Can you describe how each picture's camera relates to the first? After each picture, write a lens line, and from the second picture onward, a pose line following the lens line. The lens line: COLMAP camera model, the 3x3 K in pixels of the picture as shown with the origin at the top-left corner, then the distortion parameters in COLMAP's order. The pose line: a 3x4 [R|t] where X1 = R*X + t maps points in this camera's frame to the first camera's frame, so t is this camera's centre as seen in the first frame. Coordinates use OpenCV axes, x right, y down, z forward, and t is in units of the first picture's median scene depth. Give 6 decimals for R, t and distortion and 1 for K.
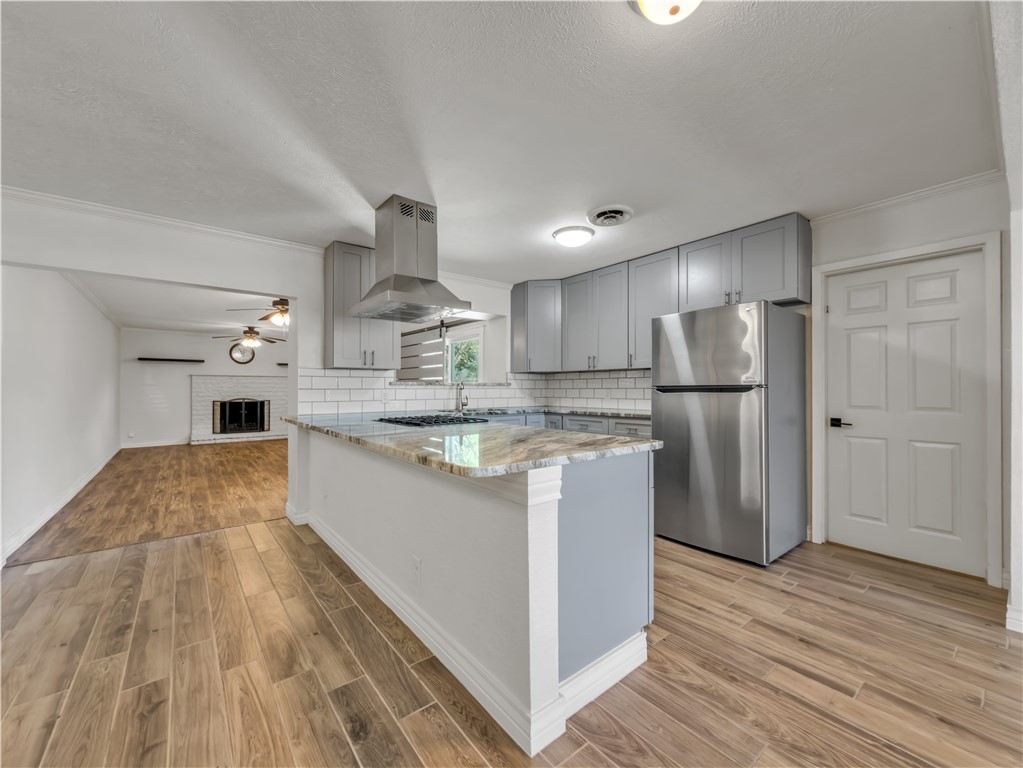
lens RADIAL K [[414.2, 0, 510.0], [0, 414.2, 383.0], [0, 0, 1]] dist [0.000594, 0.000120]
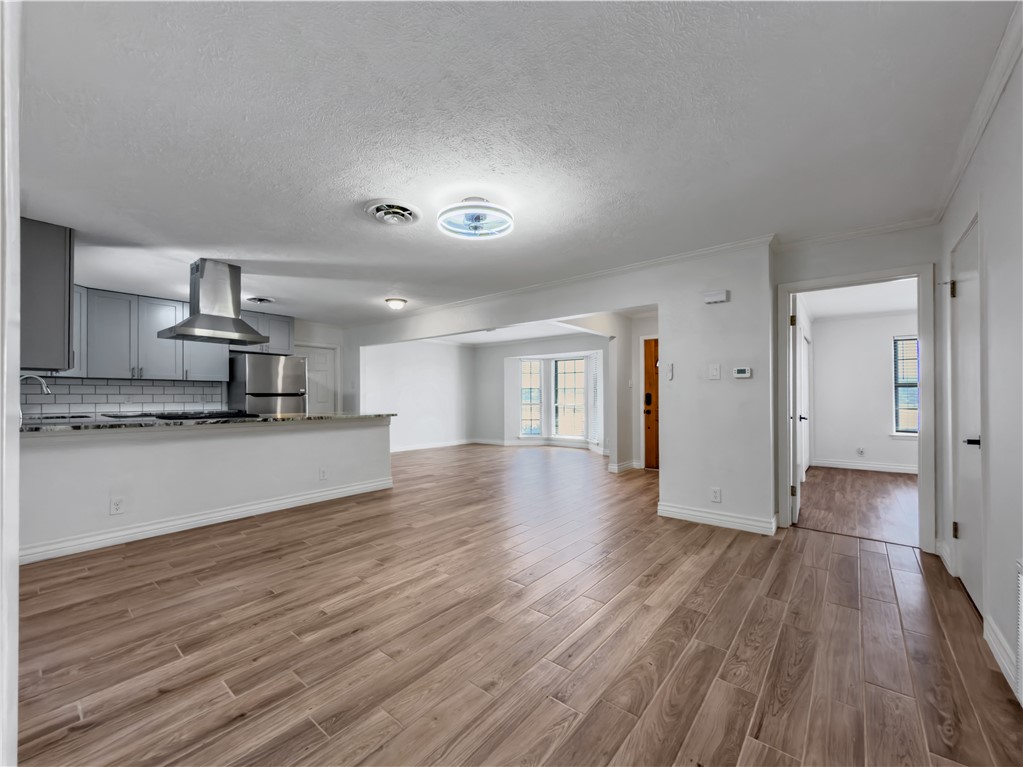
lens RADIAL K [[412.9, 0, 510.5], [0, 412.9, 405.0], [0, 0, 1]] dist [0.001223, 0.000035]
pose [[-0.204994, -0.017028, 0.978615, -1.169831], [-0.012234, 0.999815, 0.014834, 0.013504], [-0.978687, -0.008931, -0.205165, 0.207316]]
